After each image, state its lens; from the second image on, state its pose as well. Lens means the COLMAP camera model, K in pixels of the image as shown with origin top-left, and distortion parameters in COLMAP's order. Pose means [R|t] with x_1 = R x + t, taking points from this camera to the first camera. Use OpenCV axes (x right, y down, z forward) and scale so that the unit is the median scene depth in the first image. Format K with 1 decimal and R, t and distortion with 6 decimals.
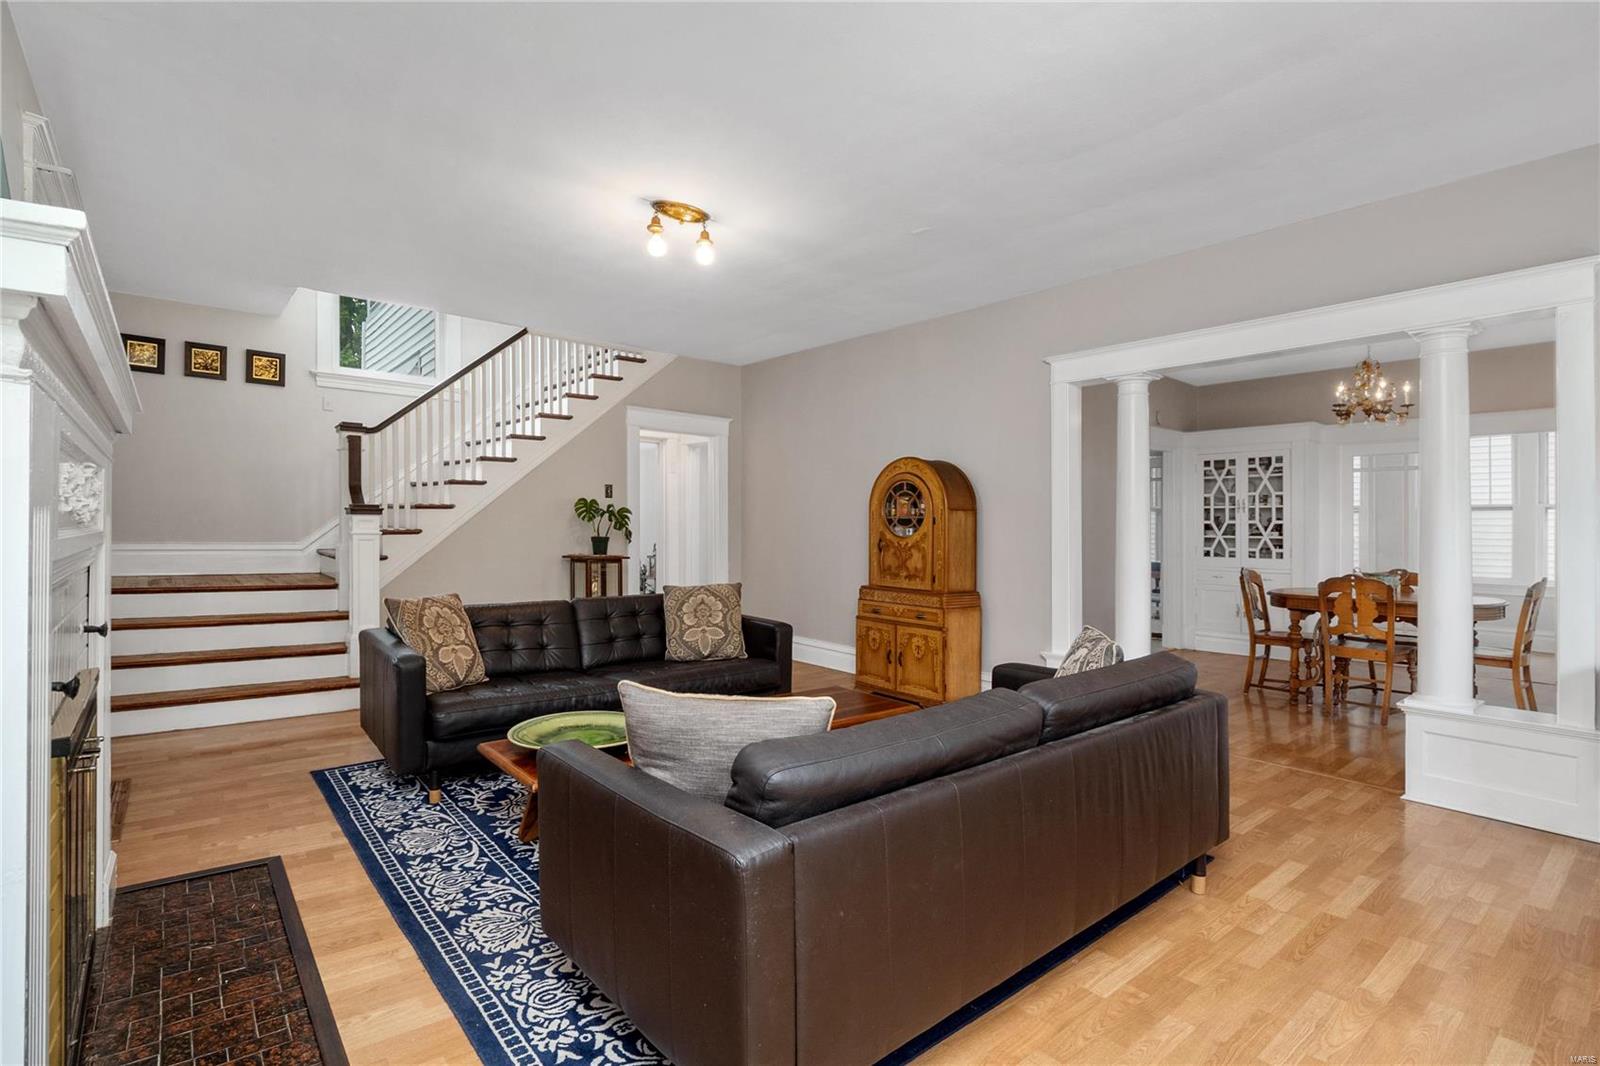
lens RADIAL K [[762.7, 0, 798.7], [0, 762.7, 517.5], [0, 0, 1]] dist [-0.003923, -0.000585]
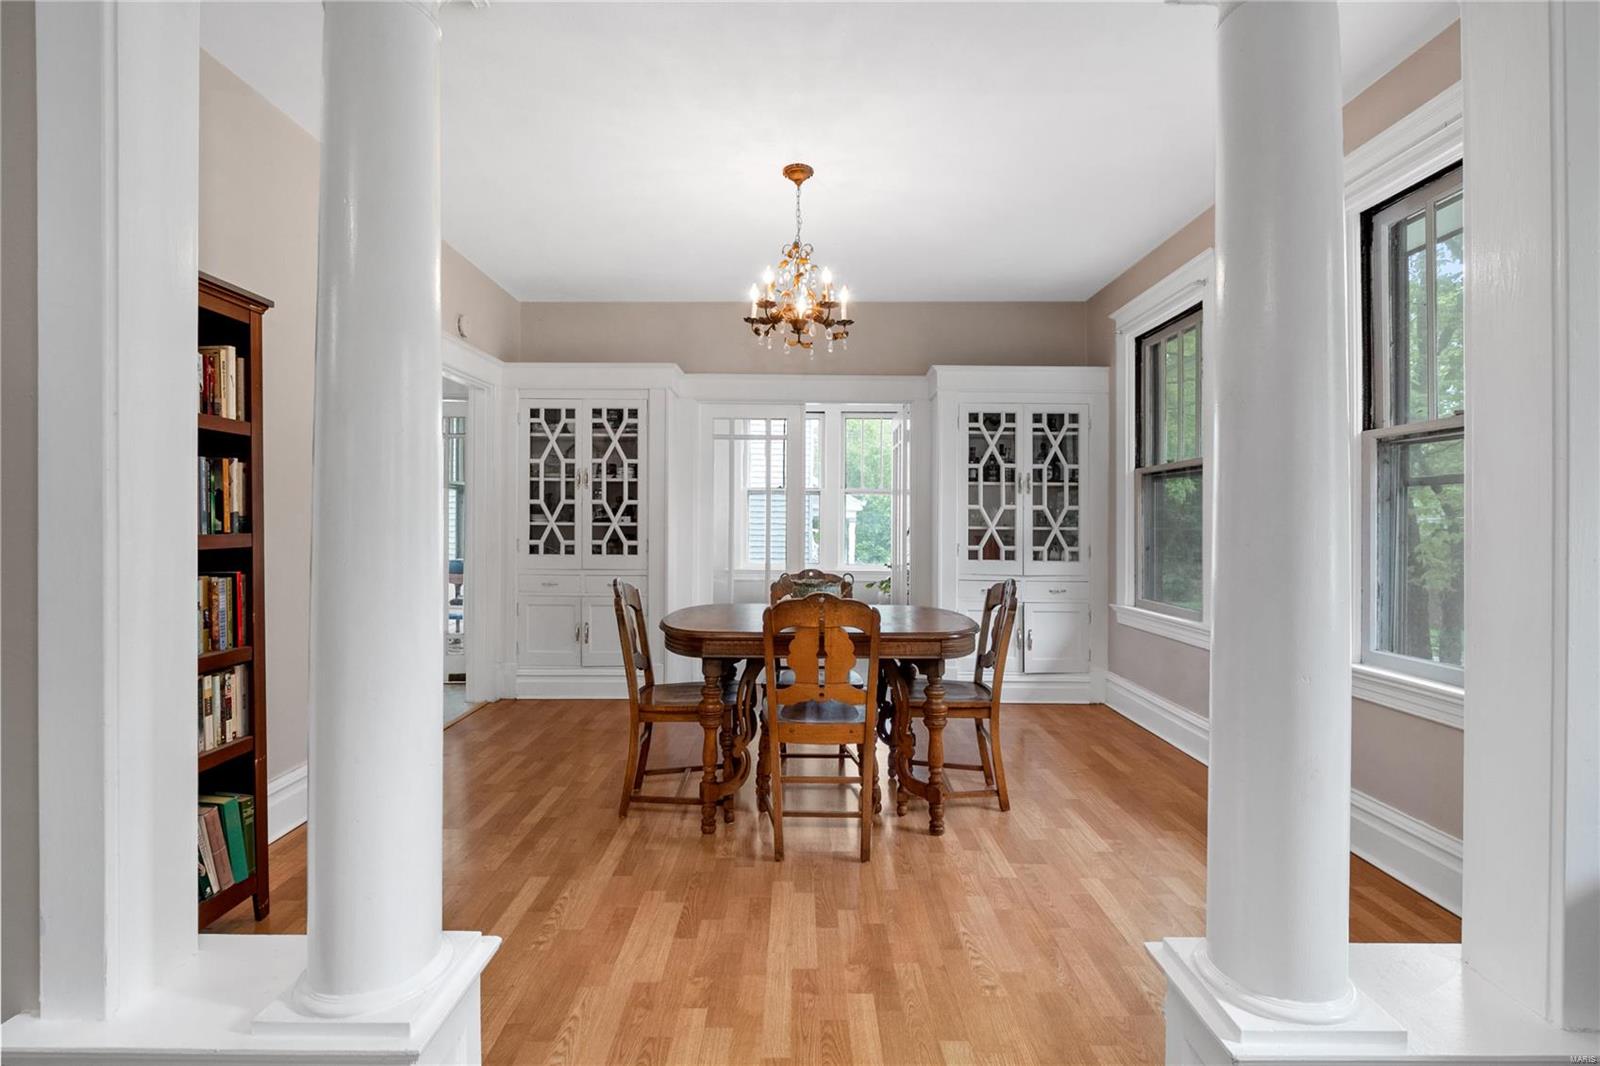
lens RADIAL K [[725.0, 0, 801.6], [0, 725.0, 514.9], [0, 0, 1]] dist [-0.000039, -0.000081]
pose [[0.634809, -0.000376, 0.772669, 0.206432], [-0.011609, 0.999882, 0.010025, 0.008796], [-0.772582, -0.015334, 0.634730, 0.440639]]
